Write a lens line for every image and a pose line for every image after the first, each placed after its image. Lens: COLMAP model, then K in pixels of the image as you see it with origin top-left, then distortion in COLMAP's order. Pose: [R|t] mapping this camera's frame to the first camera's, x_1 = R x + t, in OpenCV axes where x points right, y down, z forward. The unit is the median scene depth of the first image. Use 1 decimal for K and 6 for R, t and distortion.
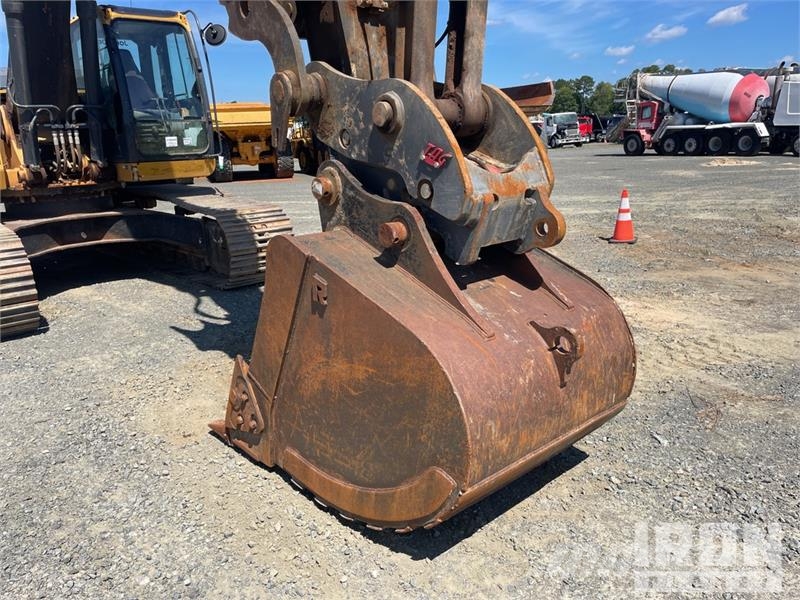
lens RADIAL K [[607.2, 0, 398.4], [0, 607.2, 295.4], [0, 0, 1]] dist [0.101144, -0.136350]
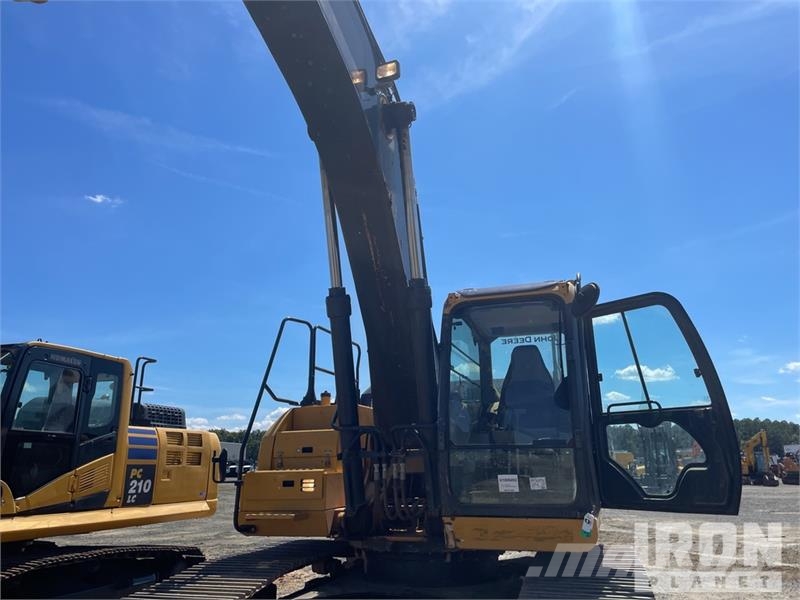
lens RADIAL K [[607.2, 0, 398.4], [0, 607.2, 295.4], [0, 0, 1]] dist [0.101144, -0.136350]
pose [[0.490441, -0.193875, -0.849635, 0.107068], [-0.227357, 0.912712, -0.339507, -0.202471], [0.841294, 0.359679, 0.403553, 0.653411]]
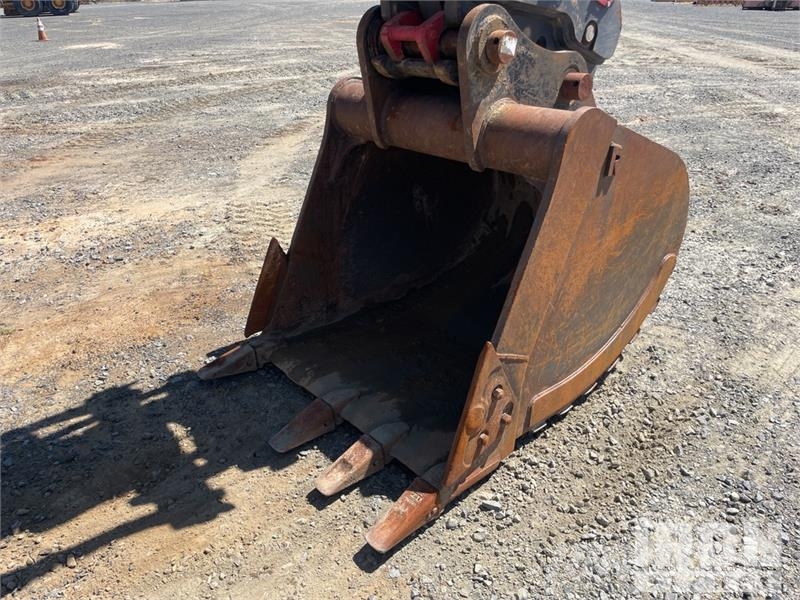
lens RADIAL K [[607.2, 0, 398.4], [0, 607.2, 295.4], [0, 0, 1]] dist [0.101144, -0.136350]
pose [[-0.003169, -0.412773, 0.910829, -0.362963], [0.260909, 0.878943, 0.399231, -0.097324], [-0.965358, 0.238909, 0.104910, 0.452067]]
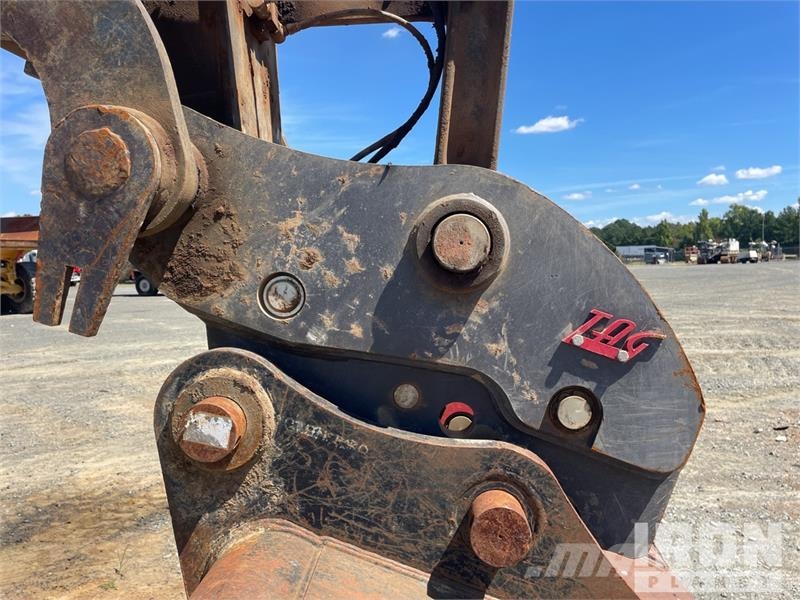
lens RADIAL K [[605.5, 0, 413.6], [0, 605.5, 299.0], [0, 0, 1]] dist [0.095565, -0.137309]
pose [[0.689683, -0.017913, 0.723890, -0.123957], [0.172064, 0.975115, -0.139804, -0.073110], [-0.703371, 0.220975, 0.675603, 0.266510]]
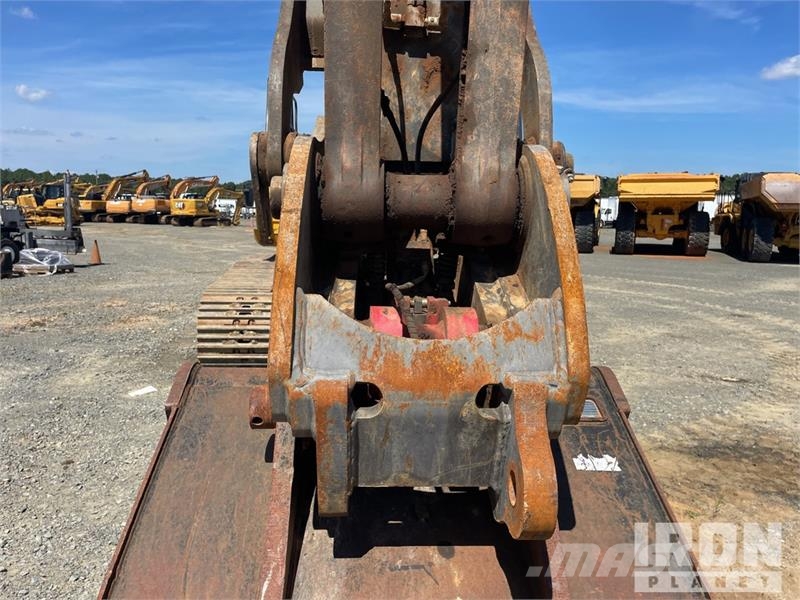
lens RADIAL K [[604.0, 0, 401.0], [0, 604.0, 304.7], [0, 0, 1]] dist [0.098252, -0.133372]
pose [[0.777667, 0.152299, -0.609949, 0.148798], [-0.206757, 0.978201, -0.019360, -0.074757], [0.593704, 0.141167, 0.792204, 0.224594]]
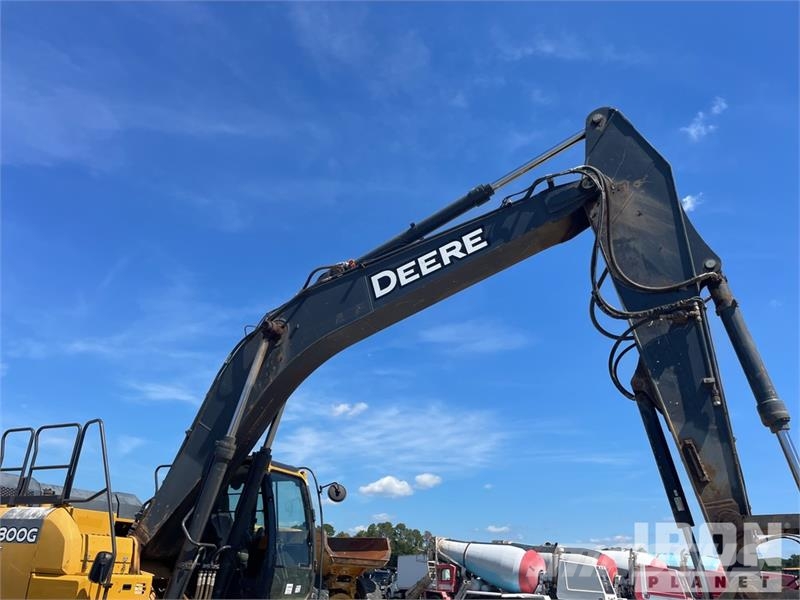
lens RADIAL K [[597.7, 0, 394.5], [0, 597.7, 290.1], [0, 0, 1]] dist [0.108175, -0.143033]
pose [[0.914849, 0.243034, 0.322468, -0.692691], [0.021590, 0.768008, -0.640076, 0.023788], [-0.403219, 0.592535, 0.697364, -0.083727]]
